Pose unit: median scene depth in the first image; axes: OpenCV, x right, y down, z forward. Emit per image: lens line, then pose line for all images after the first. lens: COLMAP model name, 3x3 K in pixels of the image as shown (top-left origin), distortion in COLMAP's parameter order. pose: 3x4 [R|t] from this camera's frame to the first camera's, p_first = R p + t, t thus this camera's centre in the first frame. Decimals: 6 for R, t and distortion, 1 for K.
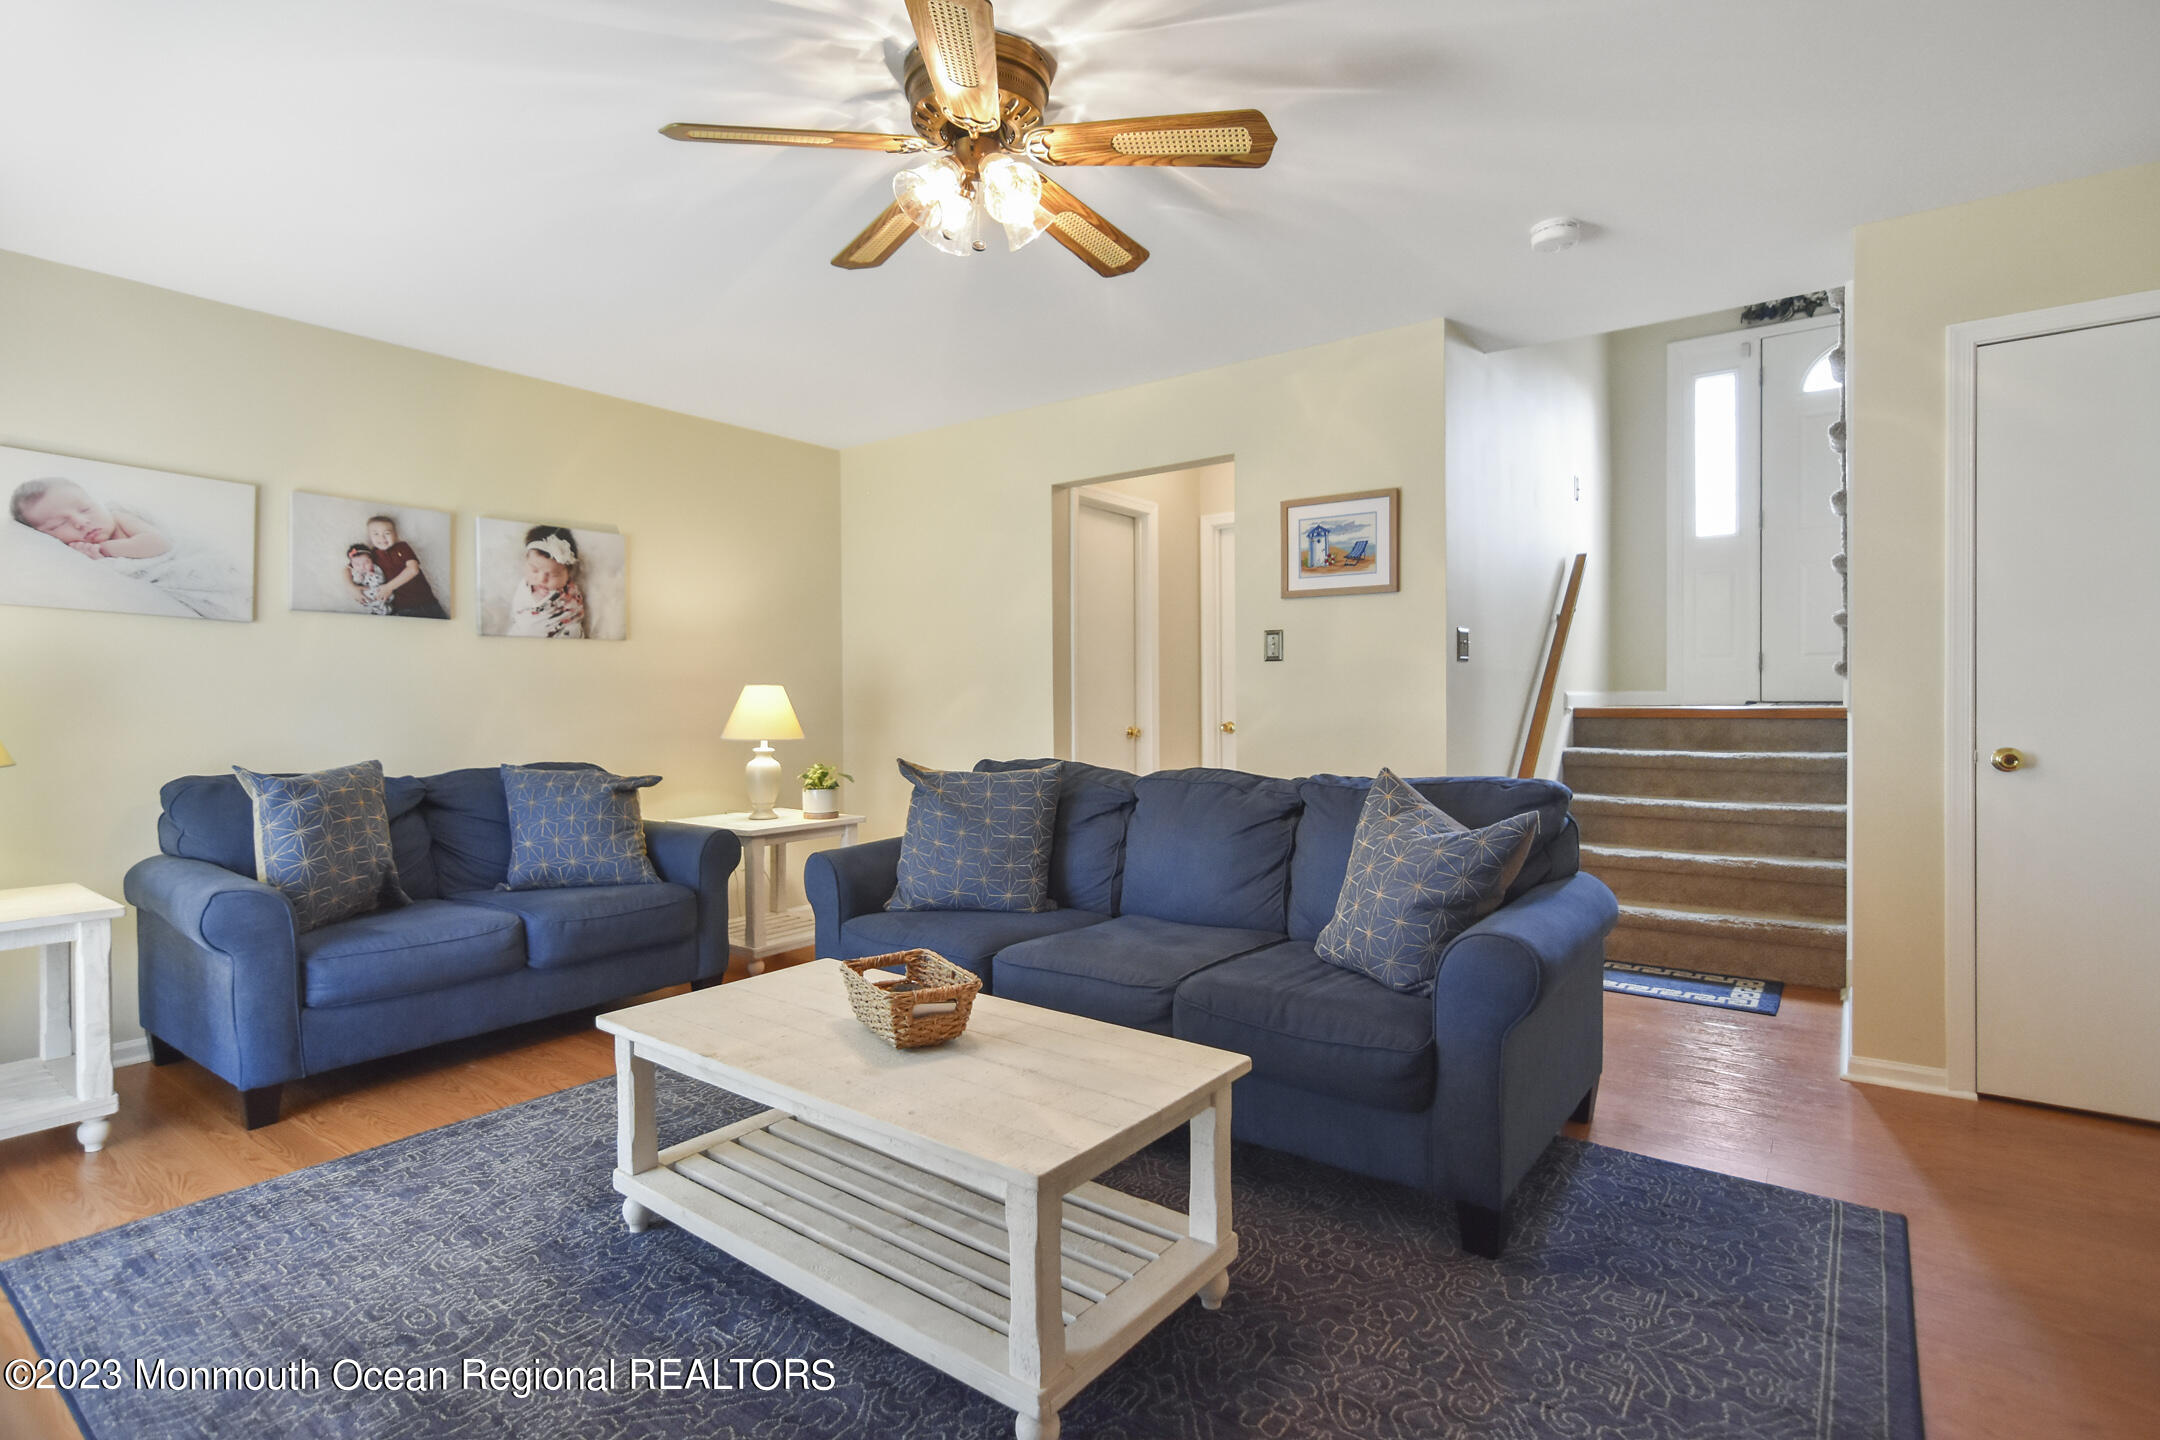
lens RADIAL K [[1051.4, 0, 1076.2], [0, 1051.4, 713.6], [0, 0, 1]] dist [-0.002859, 0.002683]
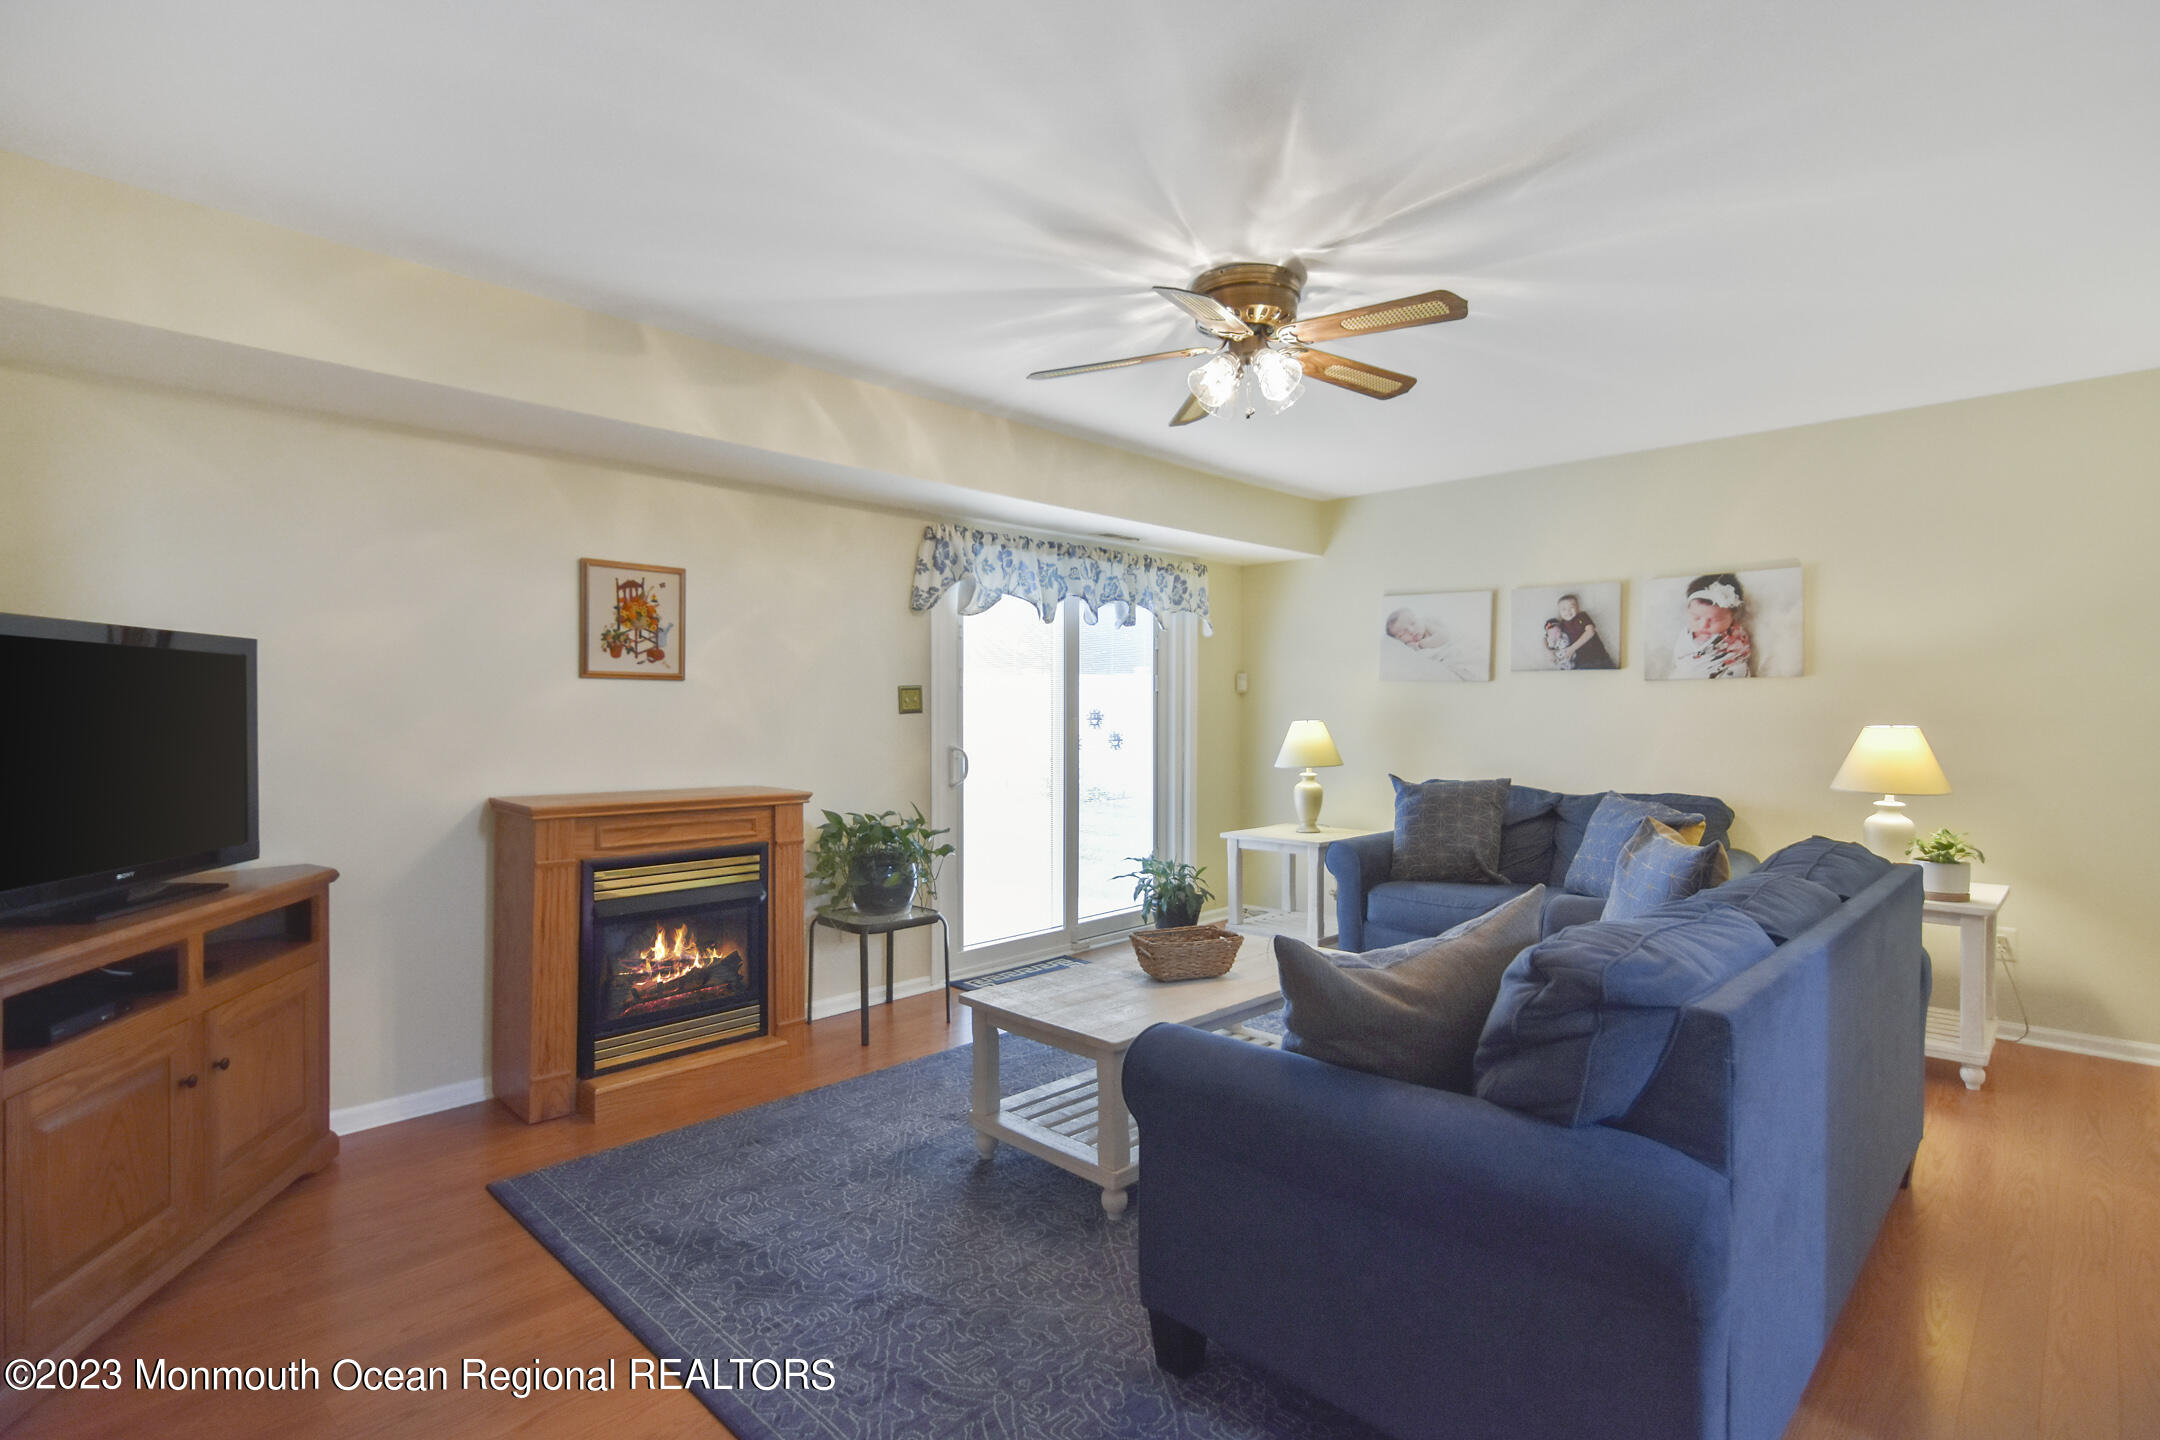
lens RADIAL K [[1051.4, 0, 1075.8], [0, 1051.4, 718.2], [0, 0, 1]] dist [-0.002859, 0.002683]
pose [[-0.135518, 0.013421, -0.990684, 0.666861], [-0.010883, 0.999828, 0.015033, -0.042146], [0.990715, 0.012819, -0.135349, 0.516145]]
